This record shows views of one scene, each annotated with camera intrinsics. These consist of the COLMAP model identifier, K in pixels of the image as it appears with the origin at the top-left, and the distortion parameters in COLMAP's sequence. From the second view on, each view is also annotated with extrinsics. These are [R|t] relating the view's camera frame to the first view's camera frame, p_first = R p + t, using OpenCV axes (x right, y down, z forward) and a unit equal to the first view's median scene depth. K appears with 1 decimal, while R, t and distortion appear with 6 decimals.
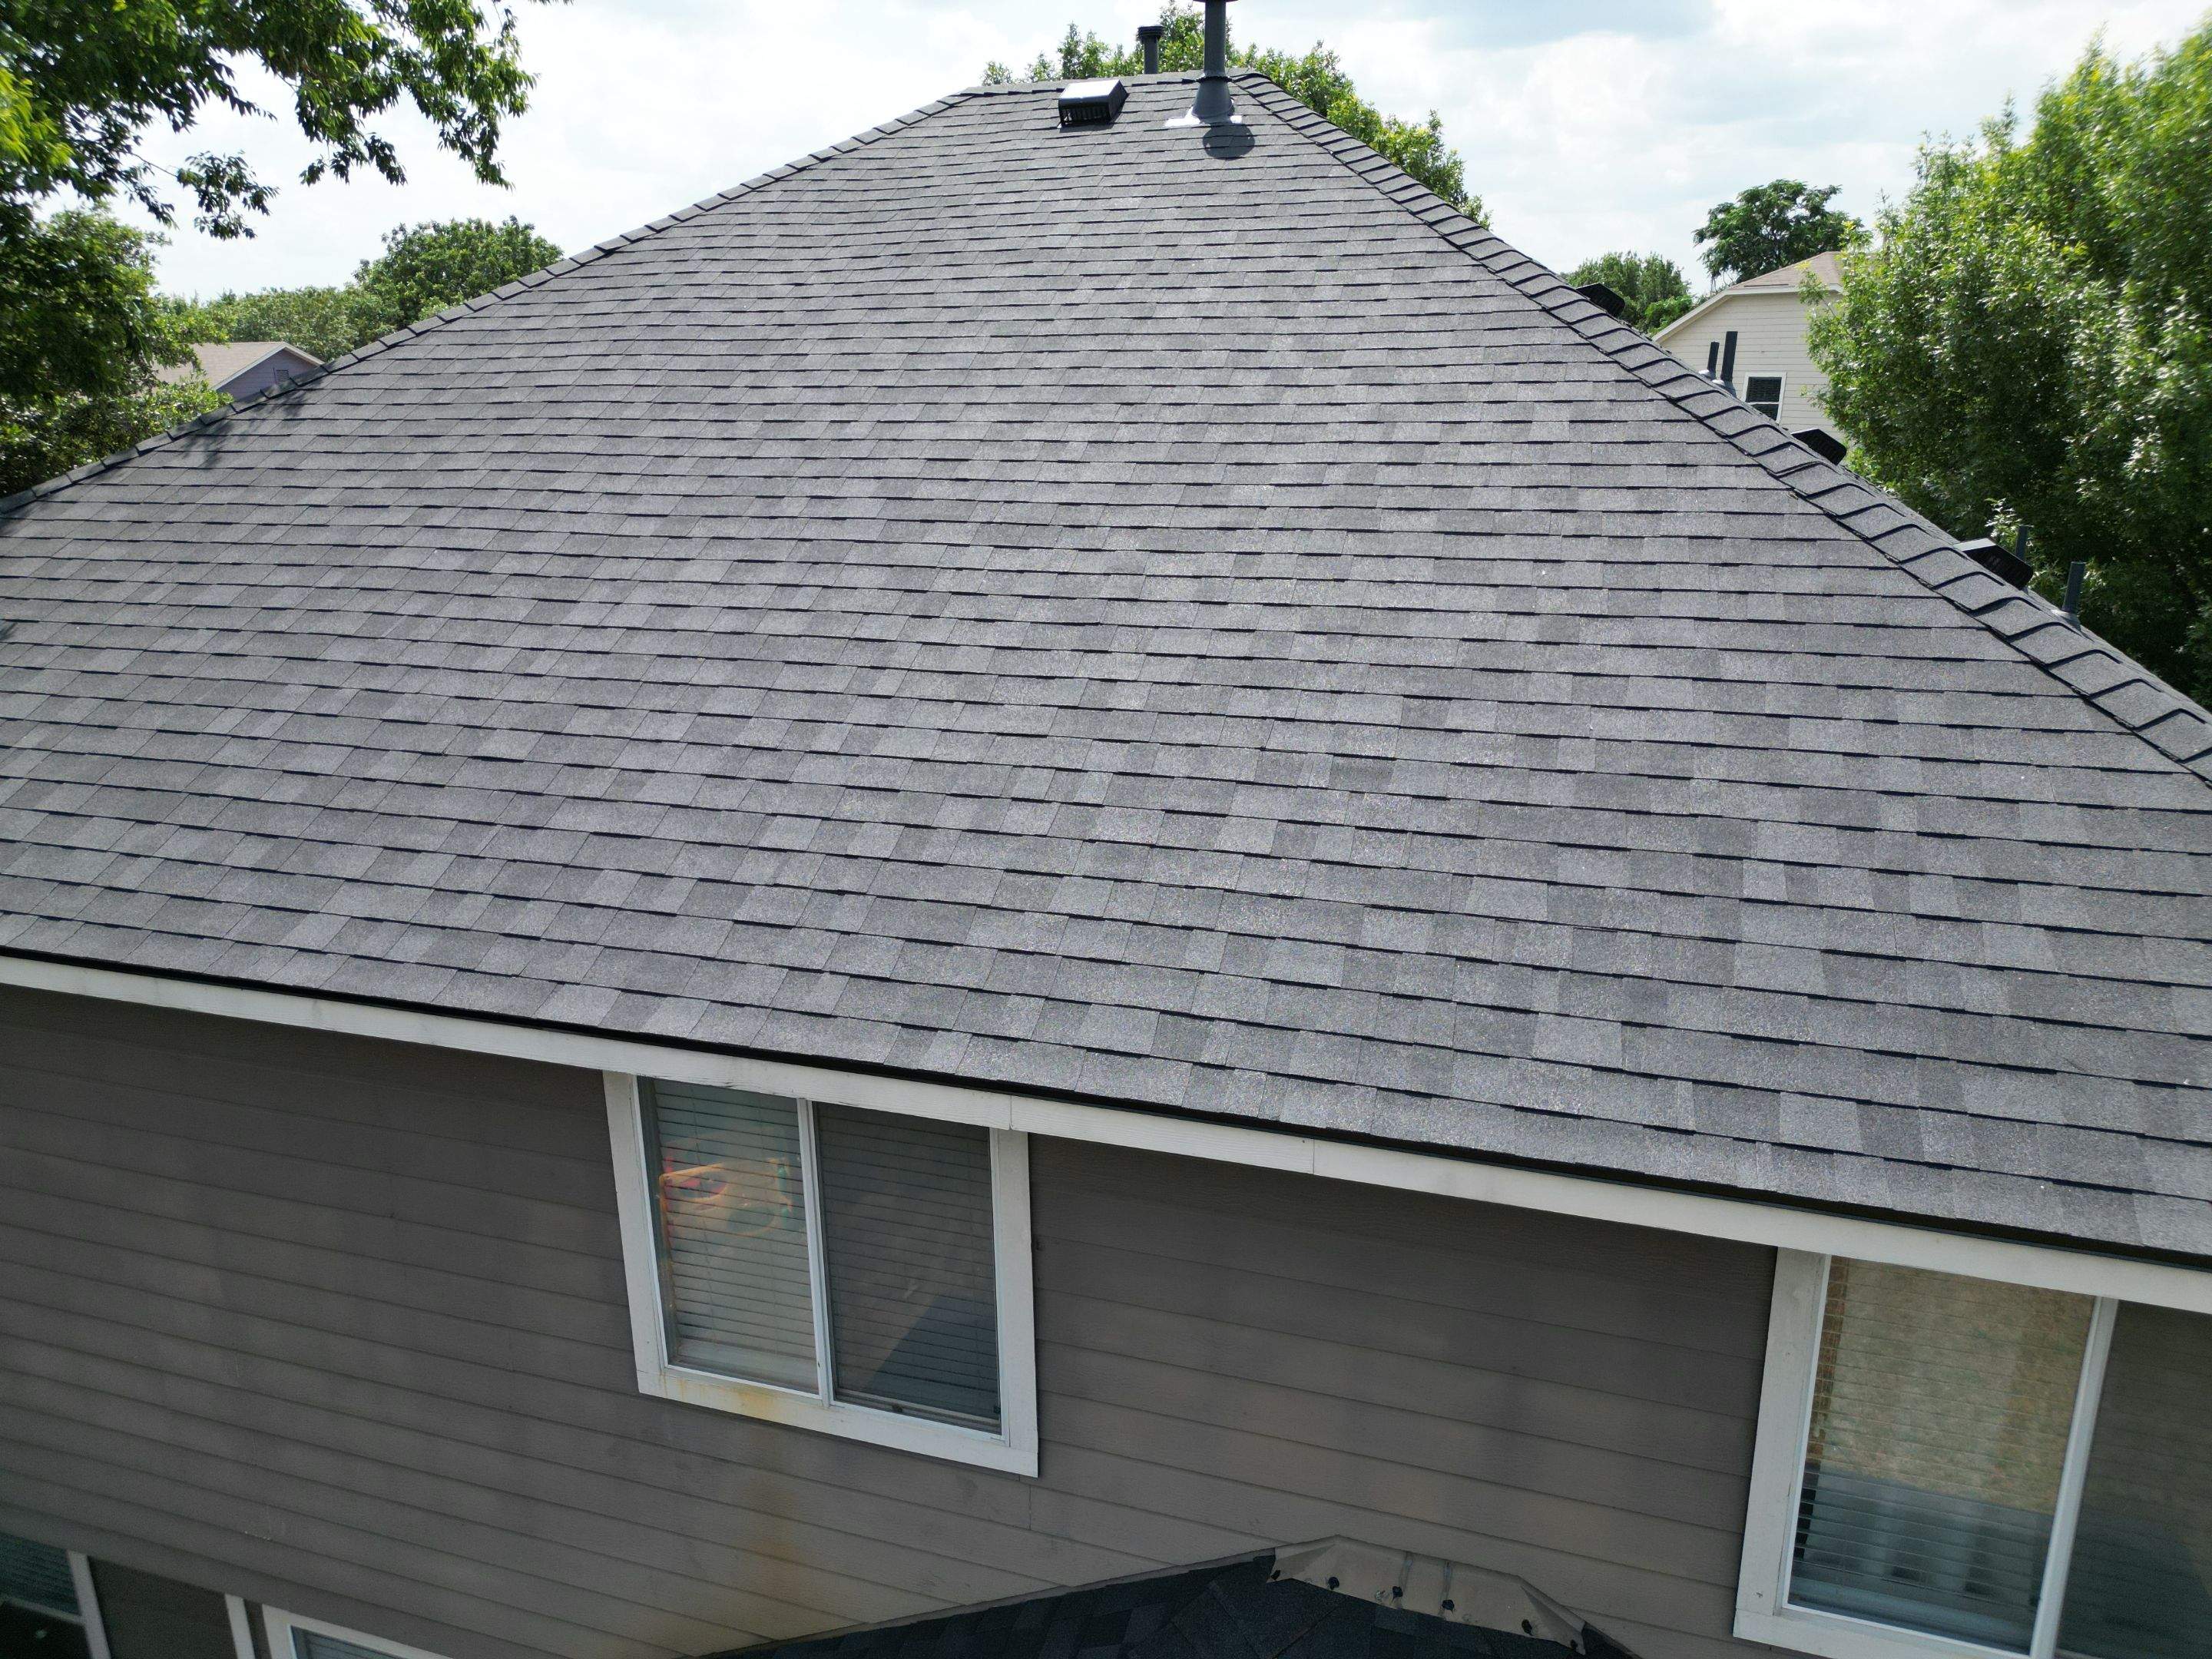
lens RADIAL K [[1550.1, 0, 1100.7], [0, 1550.1, 832.5], [0, 0, 1]] dist [0.073001, -0.074980]
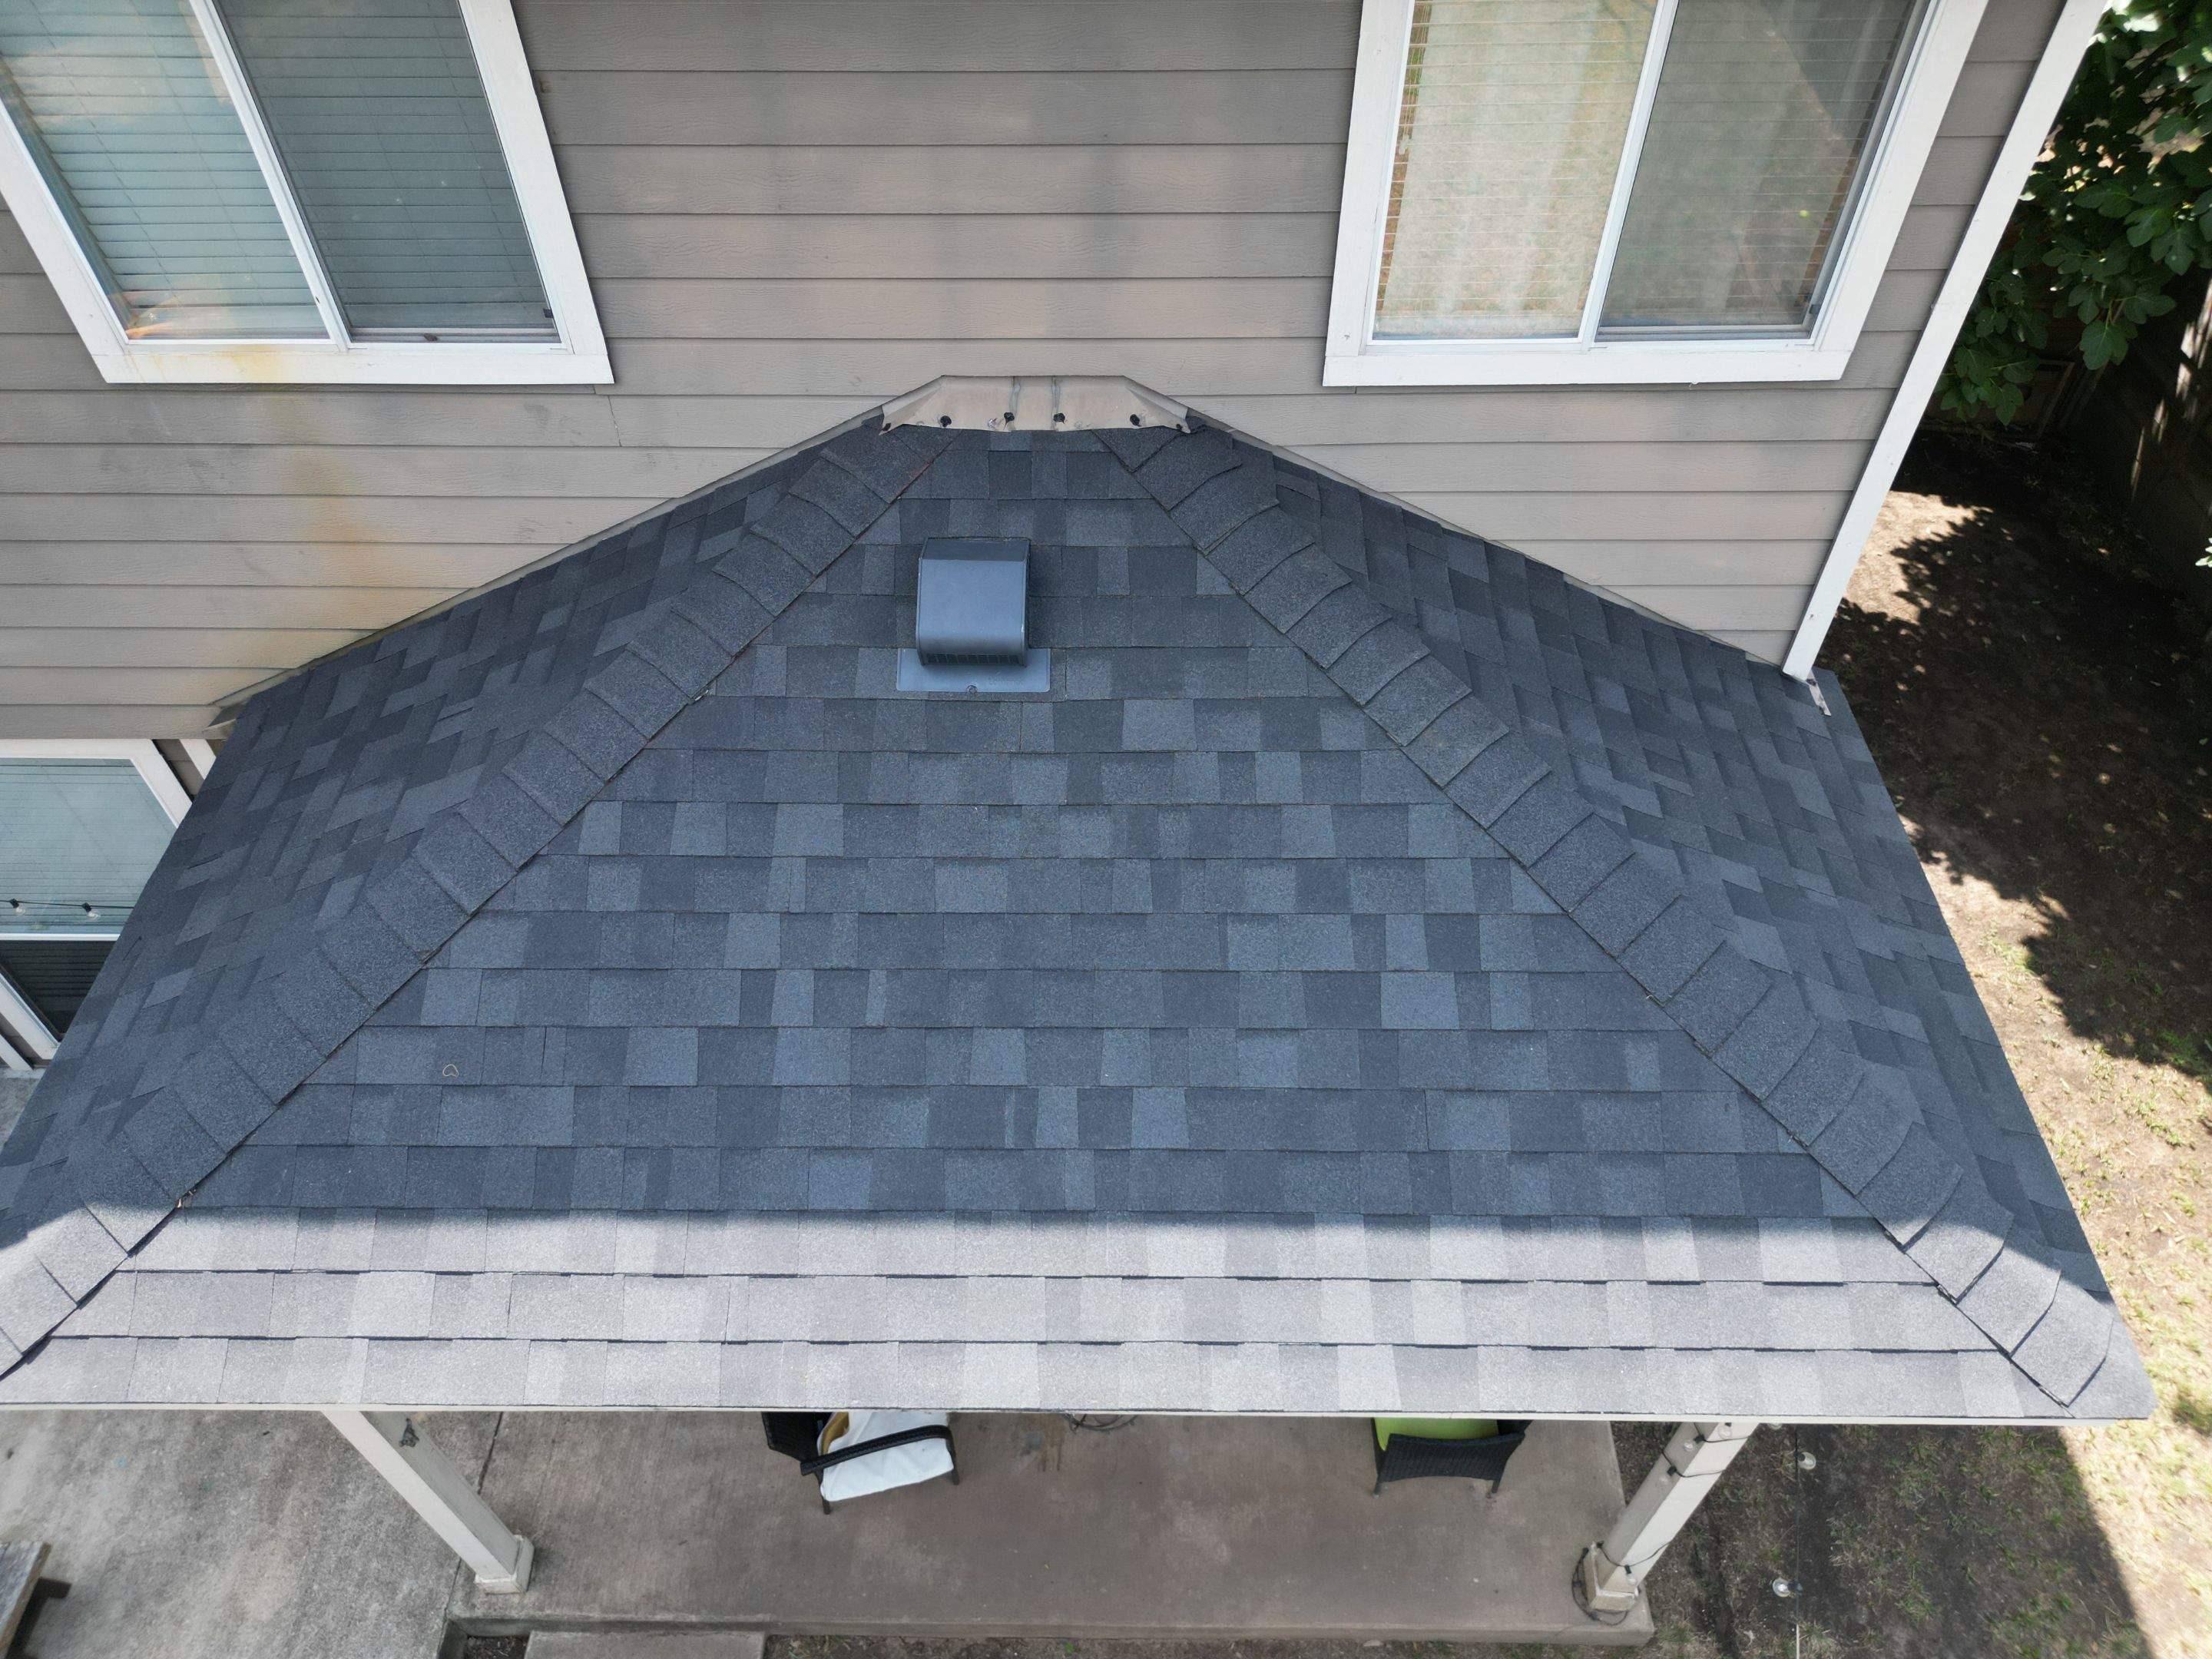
lens RADIAL K [[1558.5, 0, 1101.1], [0, 1558.5, 835.6], [0, 0, 1]] dist [0.053090, -0.051155]
pose [[0.953342, -0.218938, 0.207860, -0.018975], [0.084163, 0.853969, 0.513473, 0.204920], [-0.289924, -0.472021, 0.832550, 0.035144]]
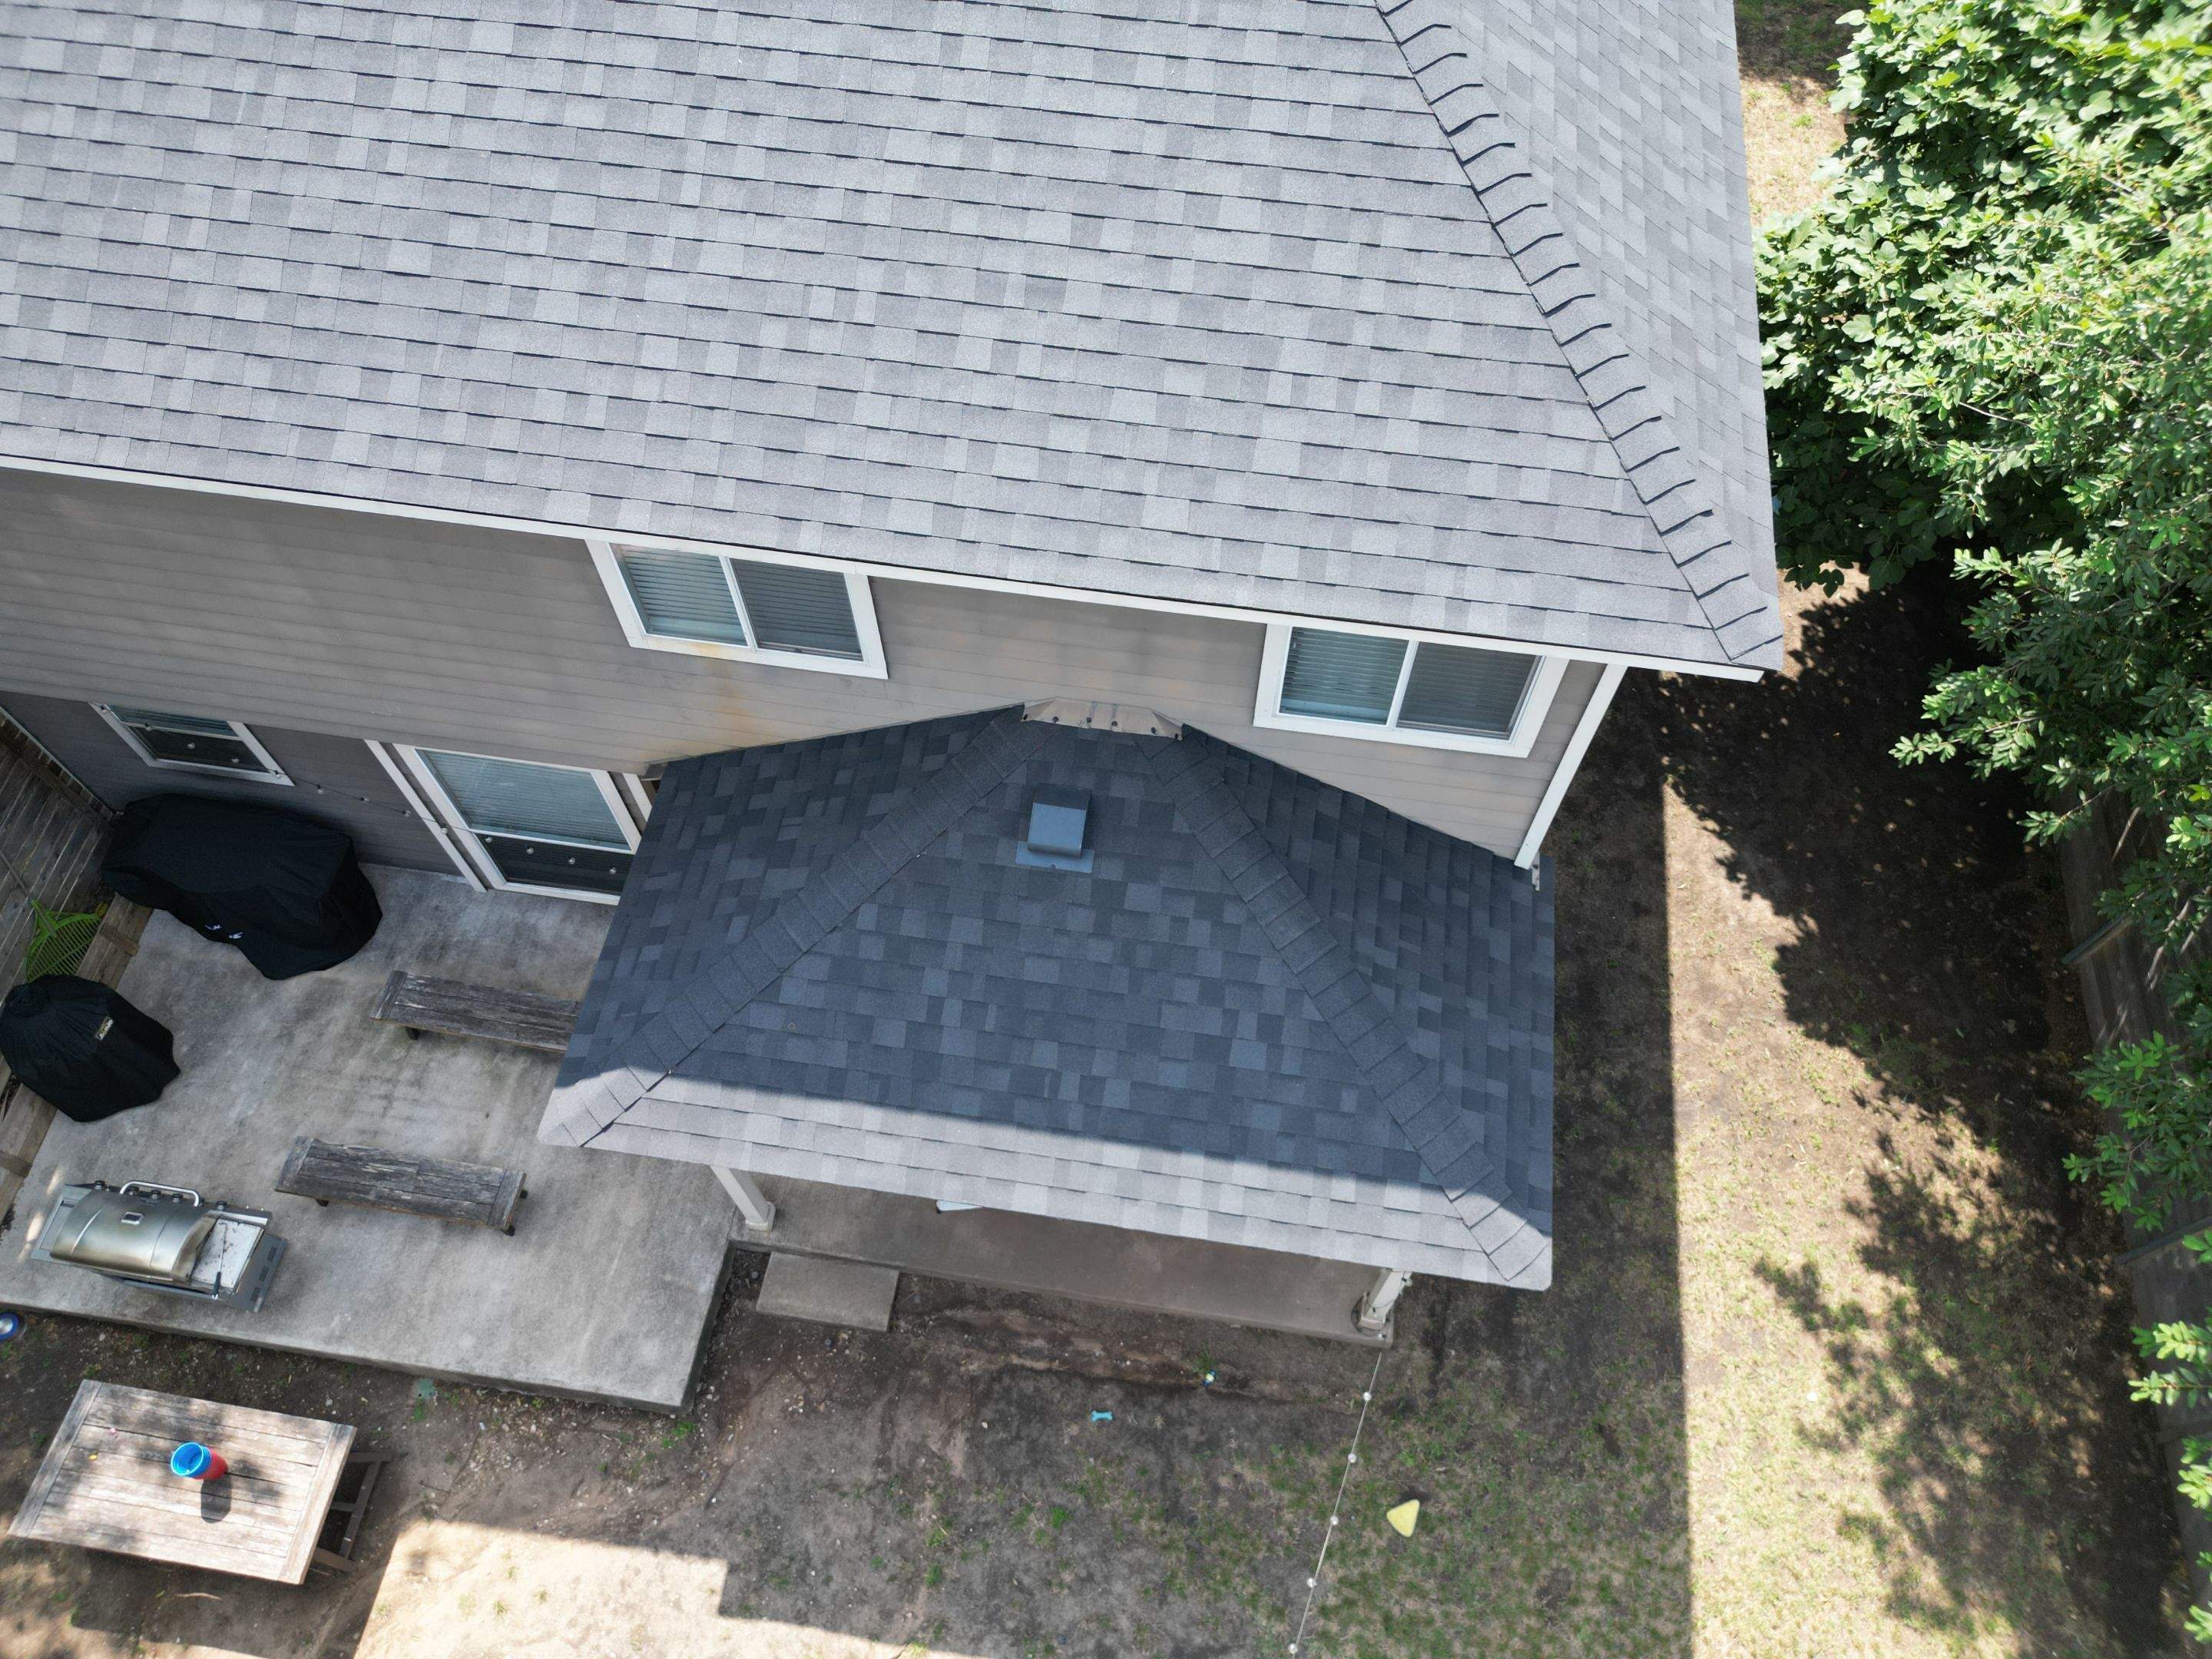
lens RADIAL K [[1550.1, 0, 1100.7], [0, 1550.1, 832.5], [0, 0, 1]] dist [0.073001, -0.074980]
pose [[0.986035, -0.136156, 0.095900, 0.005306], [0.036843, 0.739914, 0.671692, -0.666707], [-0.162413, -0.658778, 0.734597, -0.462252]]
